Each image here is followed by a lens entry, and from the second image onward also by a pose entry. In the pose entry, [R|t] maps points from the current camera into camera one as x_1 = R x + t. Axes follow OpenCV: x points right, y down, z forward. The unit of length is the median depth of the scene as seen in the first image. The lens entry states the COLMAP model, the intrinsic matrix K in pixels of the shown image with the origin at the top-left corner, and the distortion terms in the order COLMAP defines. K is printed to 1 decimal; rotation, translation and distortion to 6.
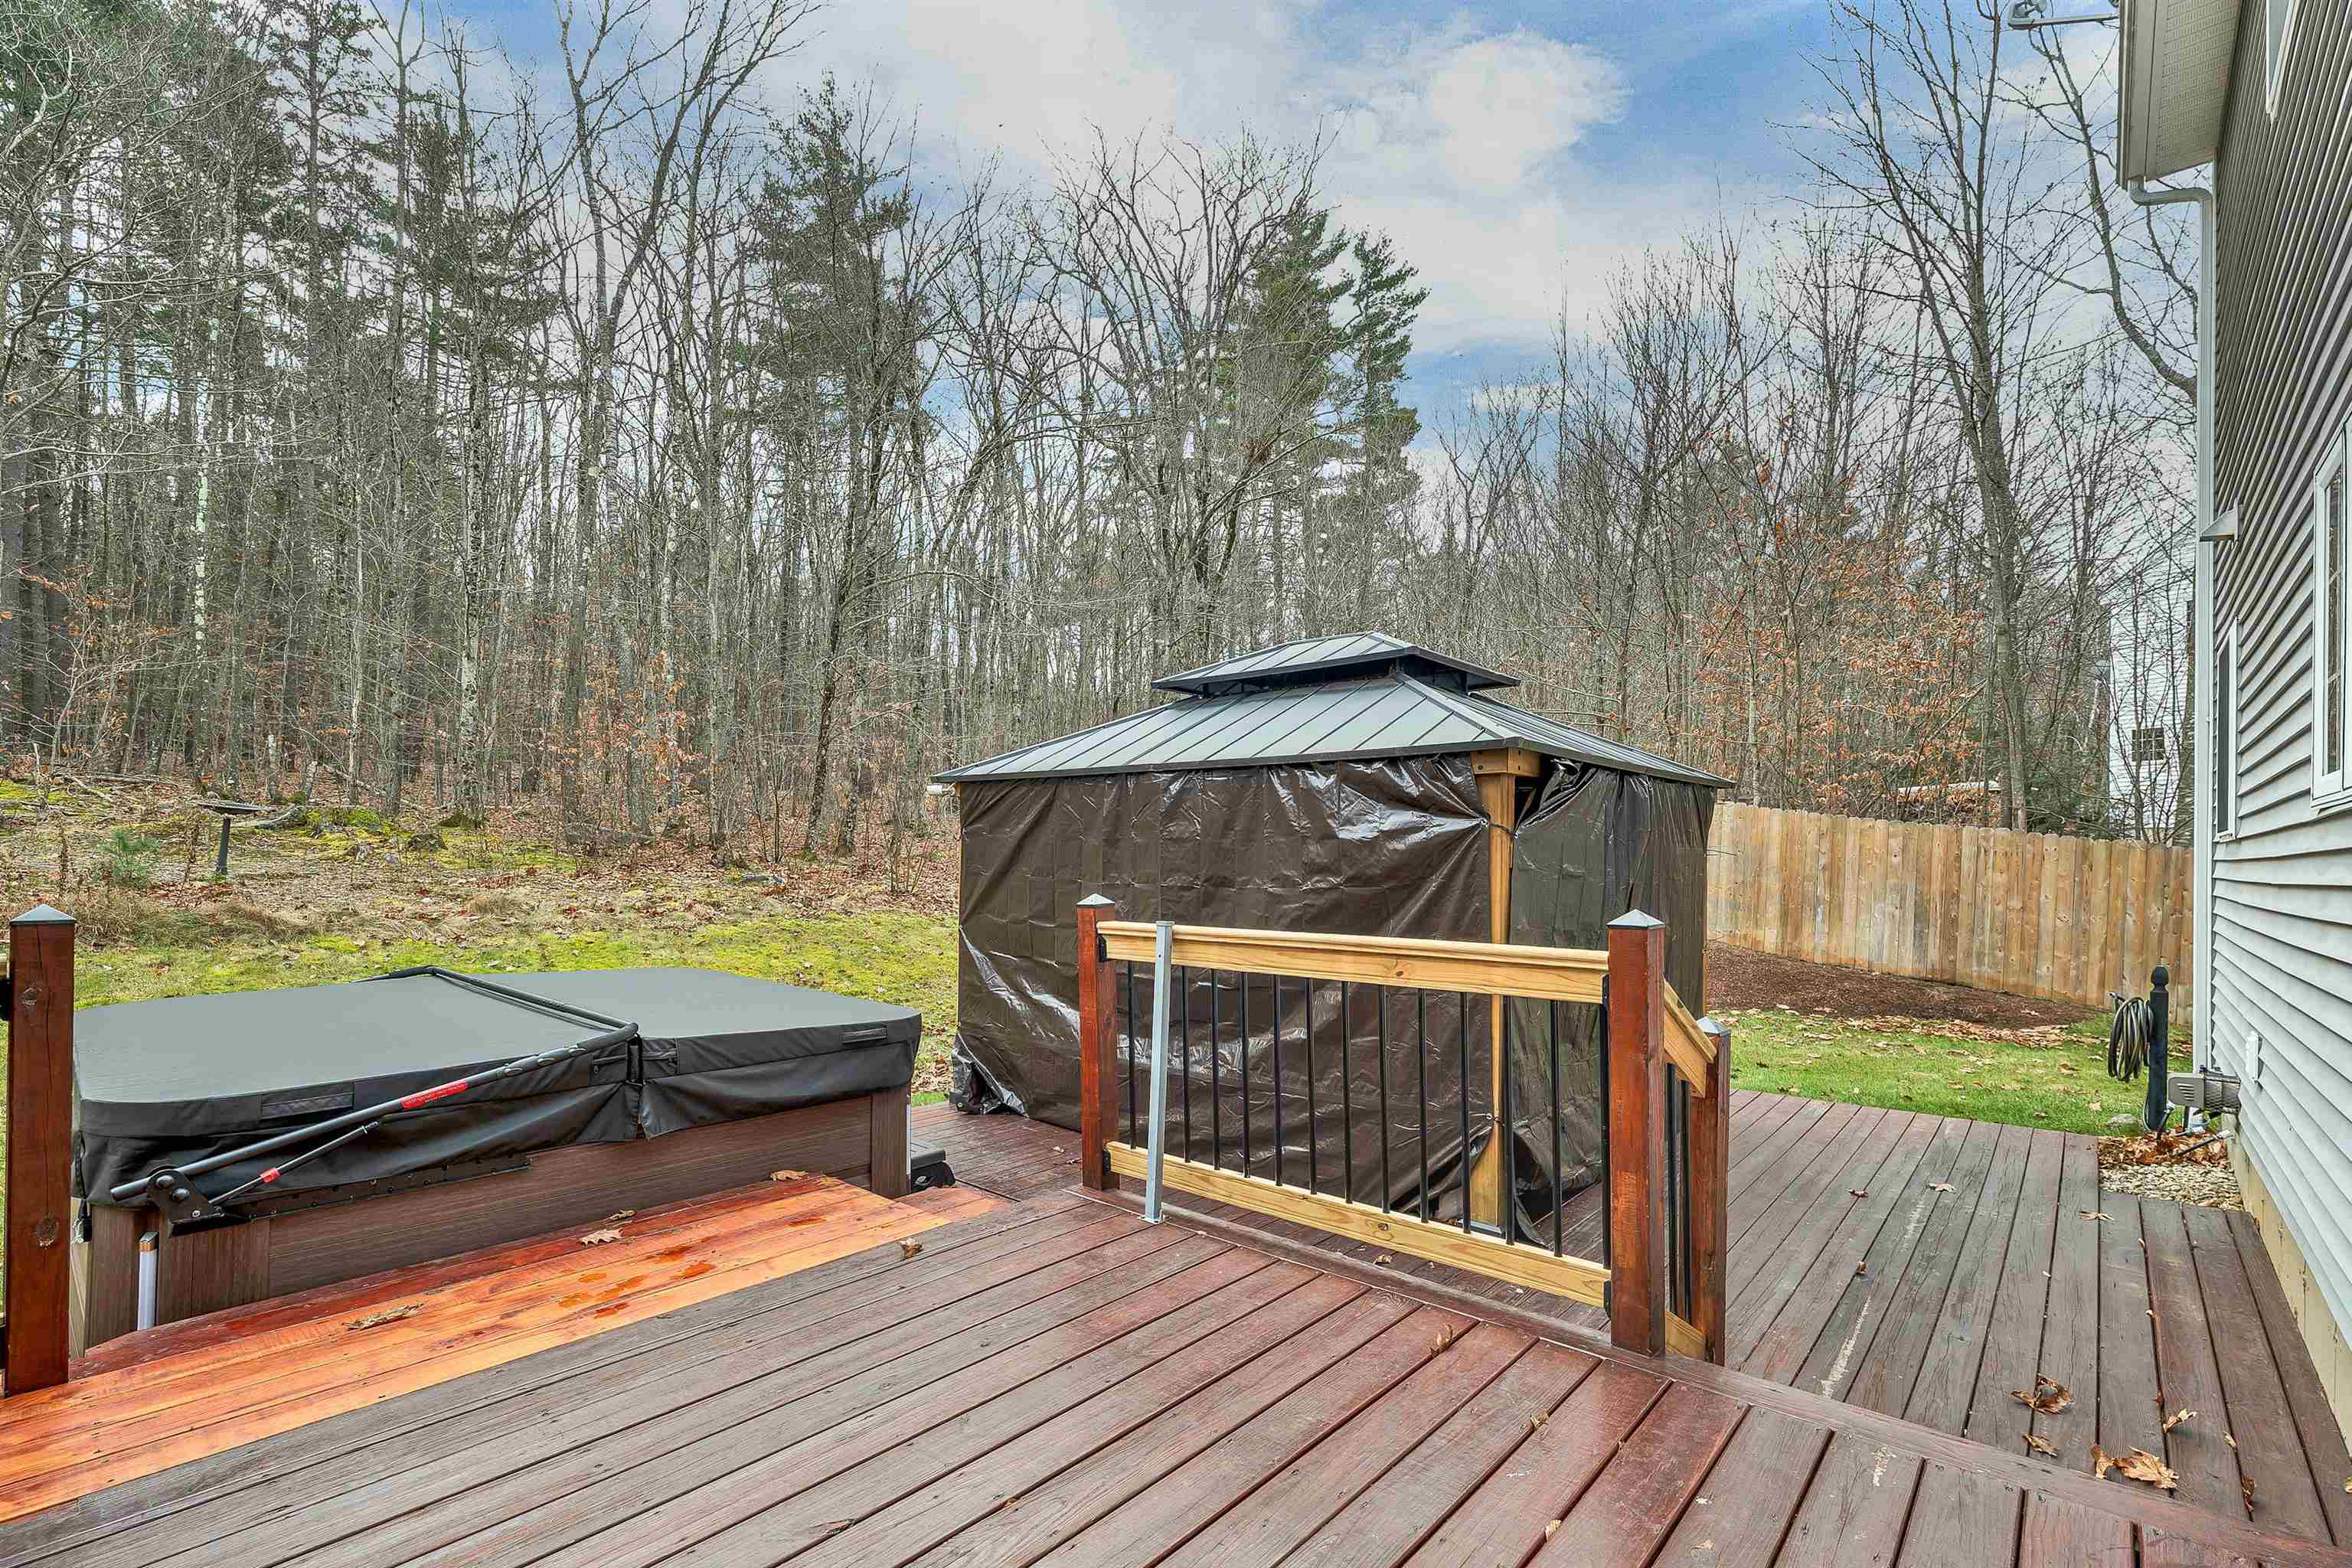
lens RADIAL K [[1053.8, 0, 1169.7], [0, 1053.8, 857.8], [0, 0, 1]] dist [0.000880, 0.000425]
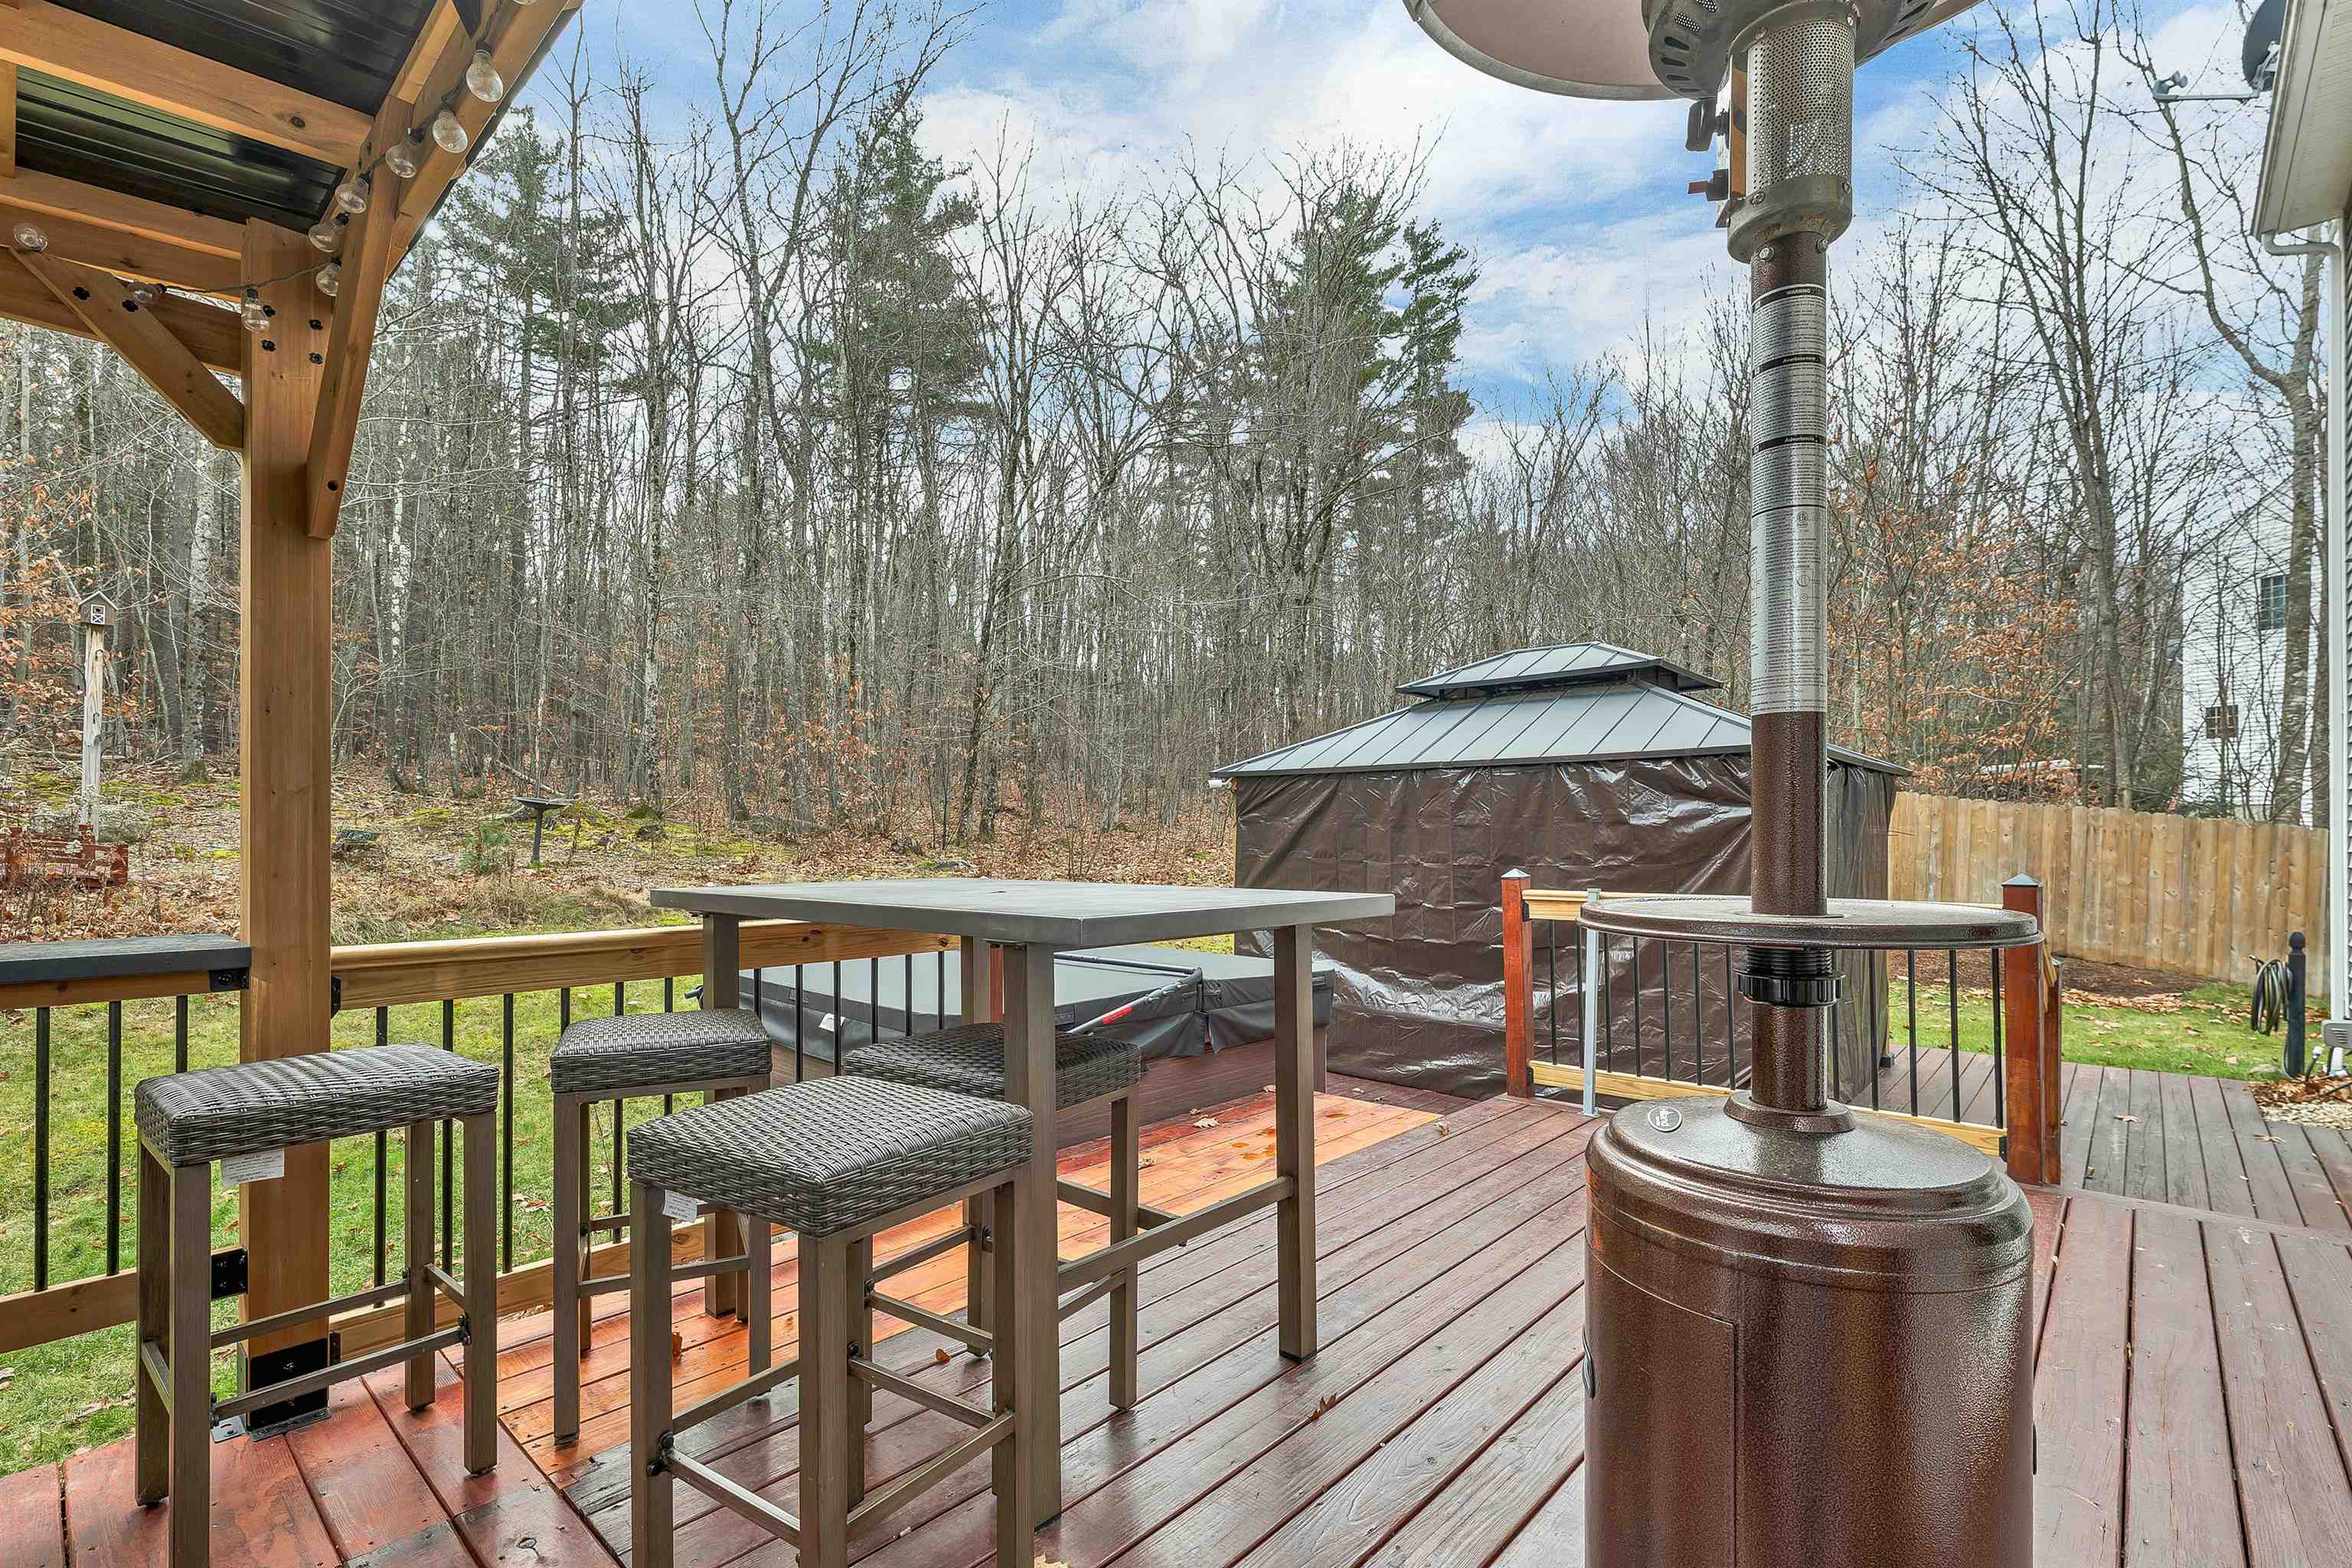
lens RADIAL K [[1062.2, 0, 1192.8], [0, 1062.2, 838.4], [0, 0, 1]] dist [0.003223, 0.000401]
pose [[0.999867, -0.007638, -0.014434, -0.192319], [0.007581, 0.999963, -0.003967, -0.000510], [0.014463, 0.003857, 0.999888, -0.132976]]
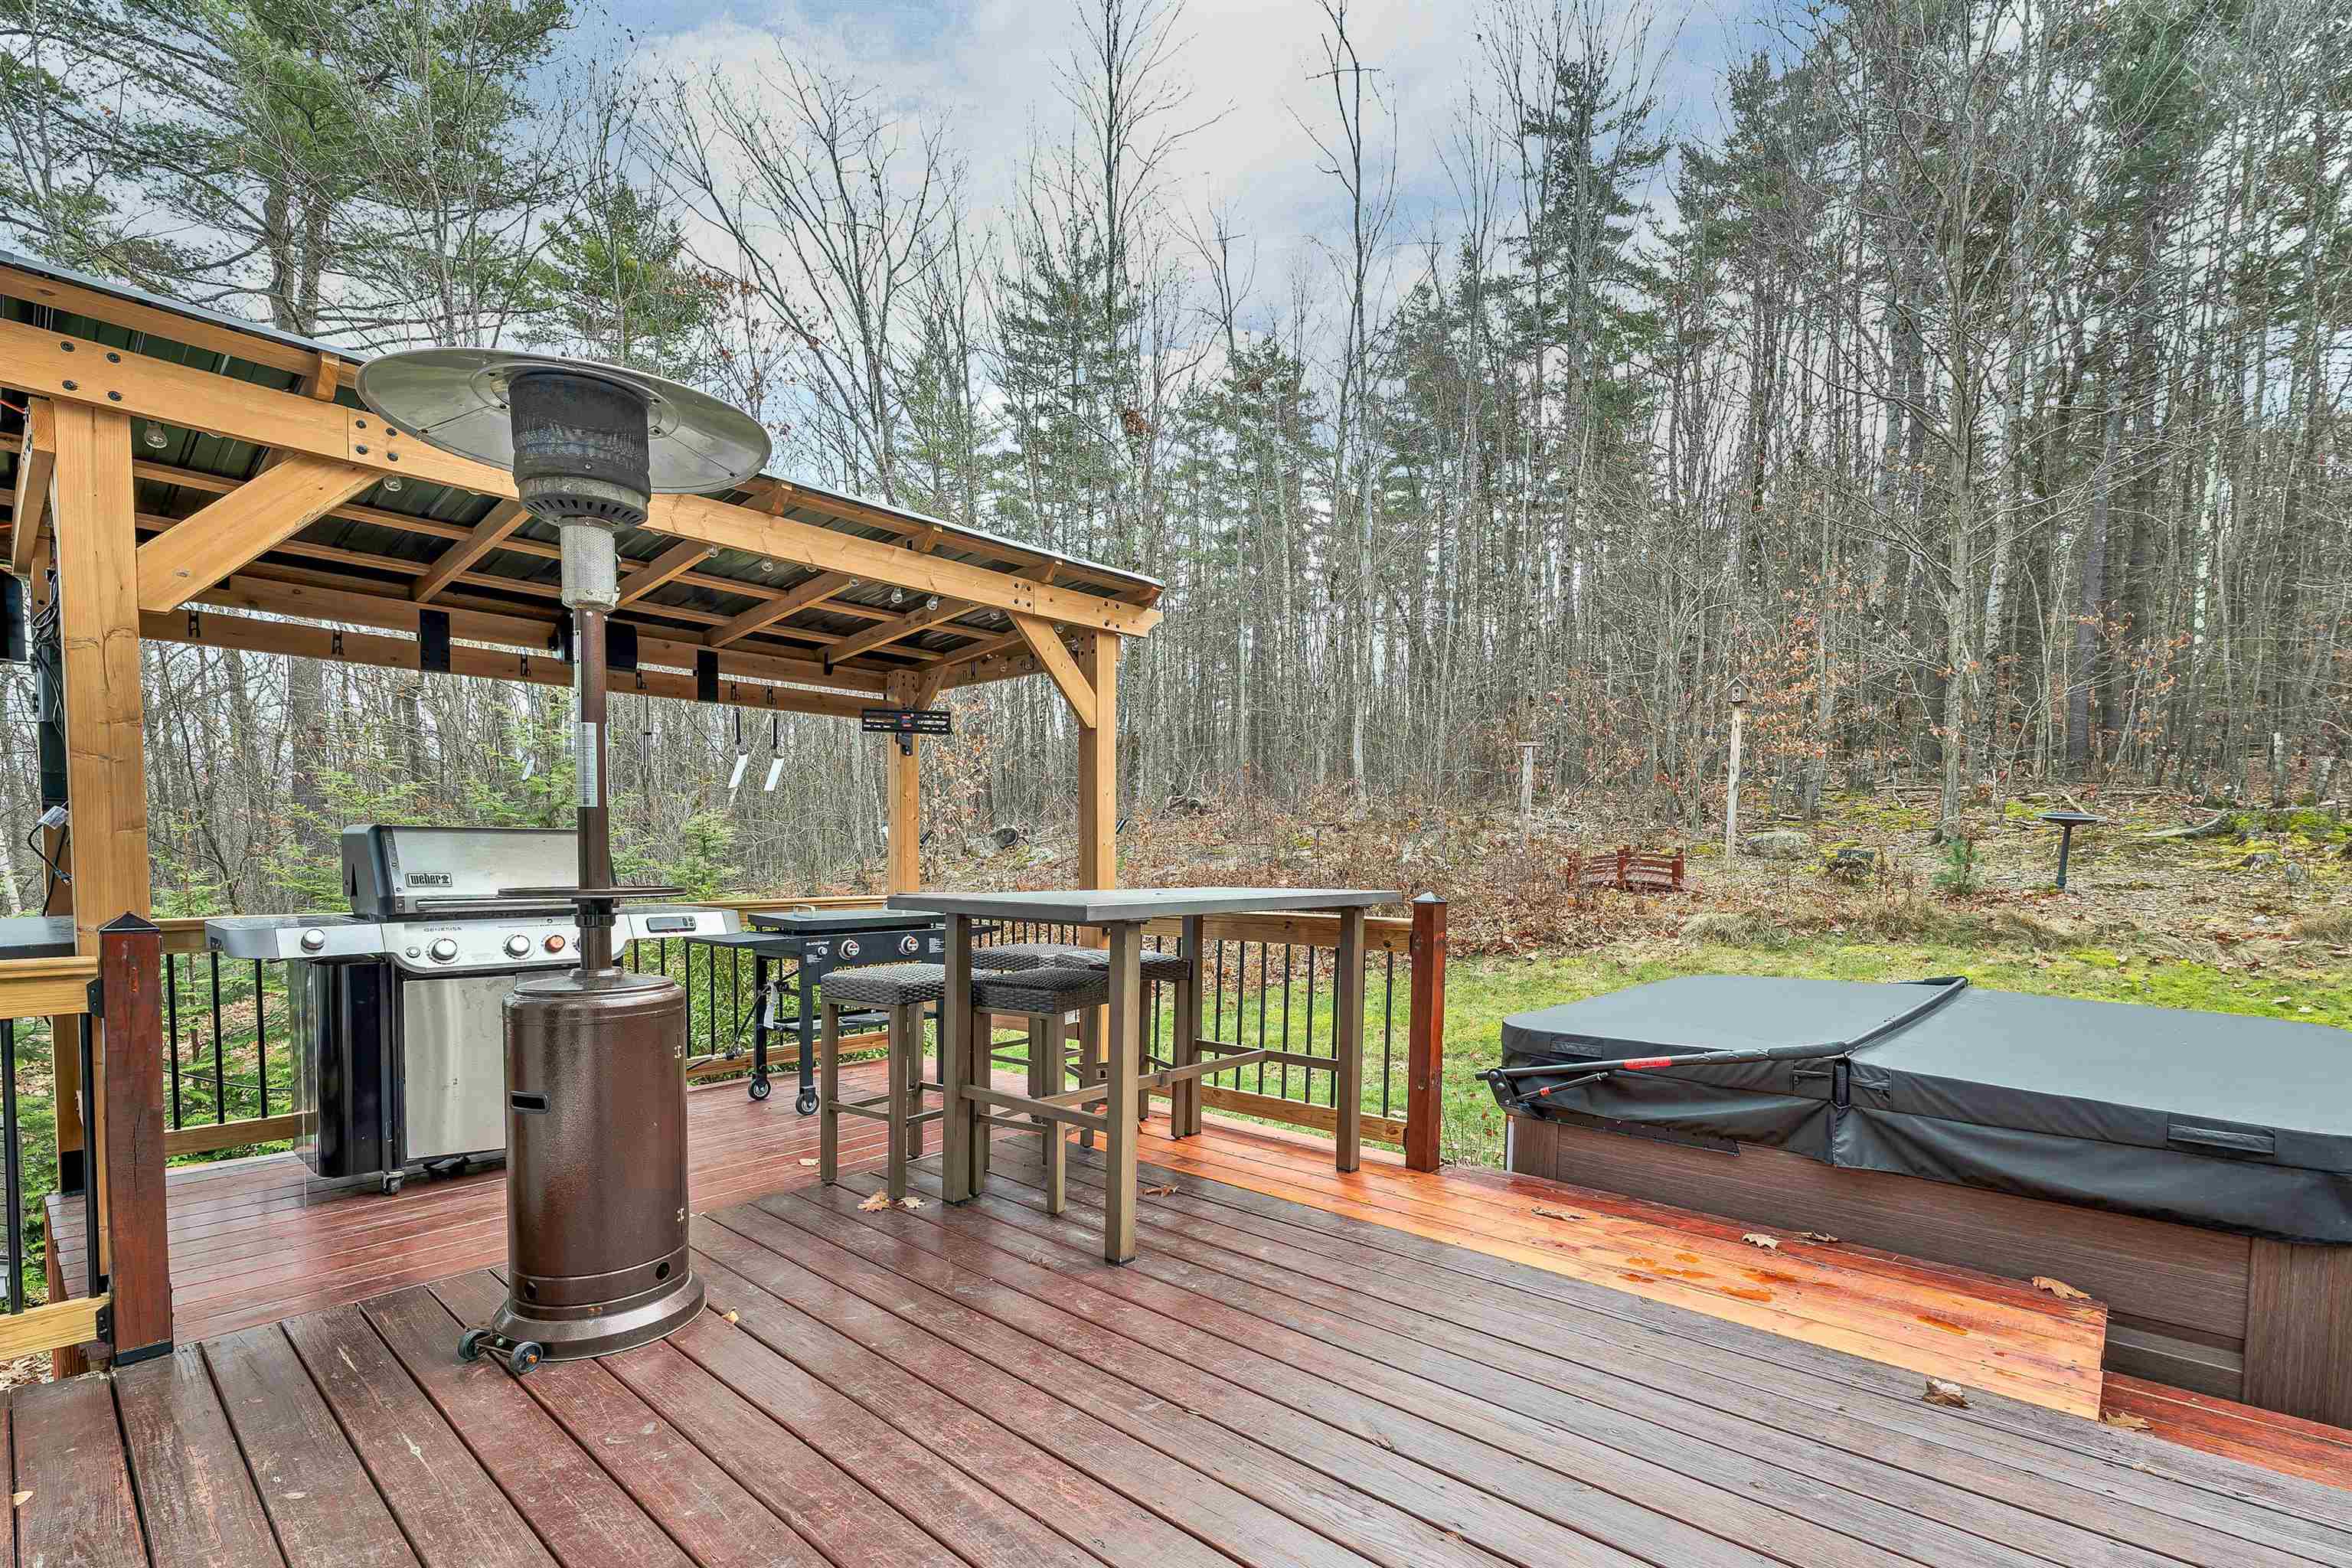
lens RADIAL K [[1062.2, 0, 1192.8], [0, 1062.2, 838.4], [0, 0, 1]] dist [0.003223, 0.000401]
pose [[-0.017902, -0.024030, -0.999551, 0.184345], [-0.003276, 0.999707, -0.023975, -0.001182], [0.999834, 0.002845, -0.017976, 0.168632]]
